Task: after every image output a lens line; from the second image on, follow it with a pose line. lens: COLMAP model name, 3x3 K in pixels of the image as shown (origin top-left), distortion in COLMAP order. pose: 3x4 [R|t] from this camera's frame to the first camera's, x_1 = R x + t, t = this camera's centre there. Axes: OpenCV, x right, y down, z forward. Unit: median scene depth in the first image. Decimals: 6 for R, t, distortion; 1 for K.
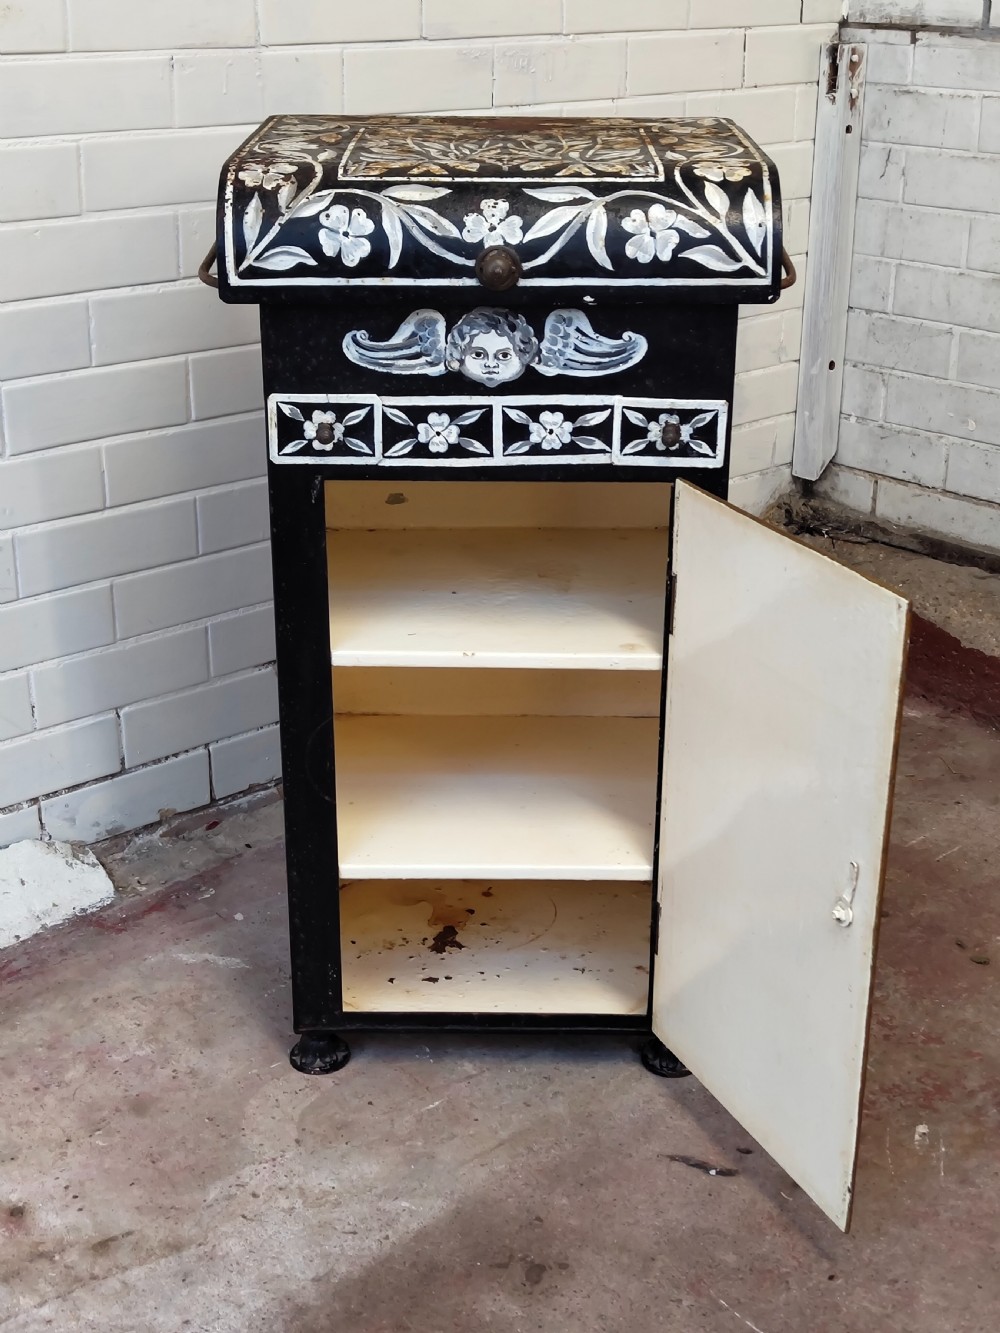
lens RADIAL K [[1854.2, 0, 498.2], [0, 1854.2, 689.4], [0, 0, 1]] dist [0.171394, -0.634665]
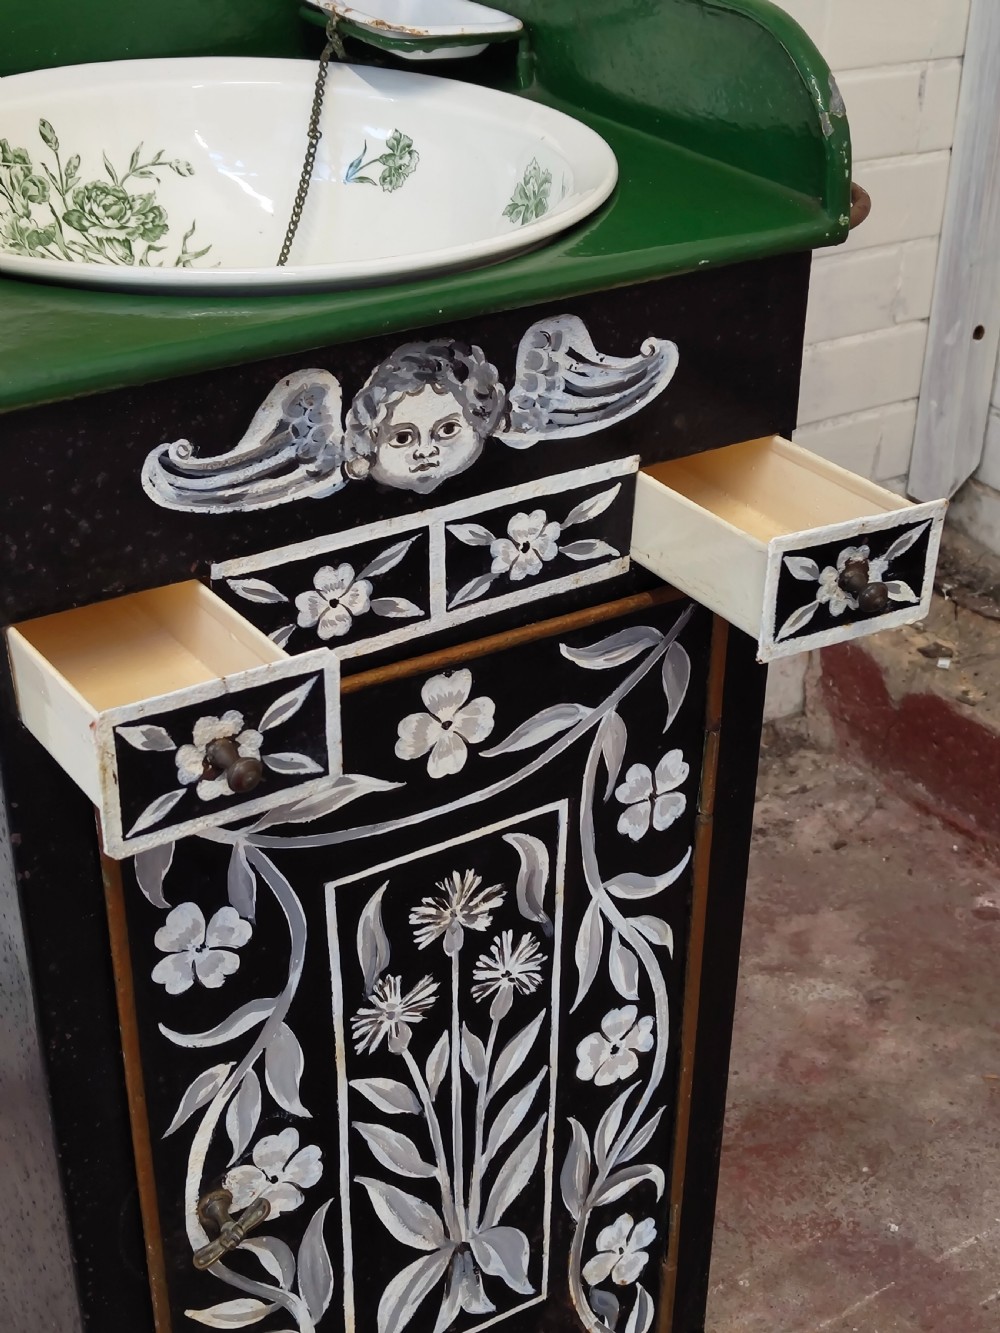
lens RADIAL K [[1856.4, 0, 495.9], [0, 1856.4, 701.1], [0, 0, 1]] dist [0.148813, -0.602326]
pose [[0.841515, -0.272444, 0.466505, -0.238937], [0.207206, 0.960254, 0.187025, -0.199945], [-0.498918, -0.060721, 0.864520, 0.557285]]
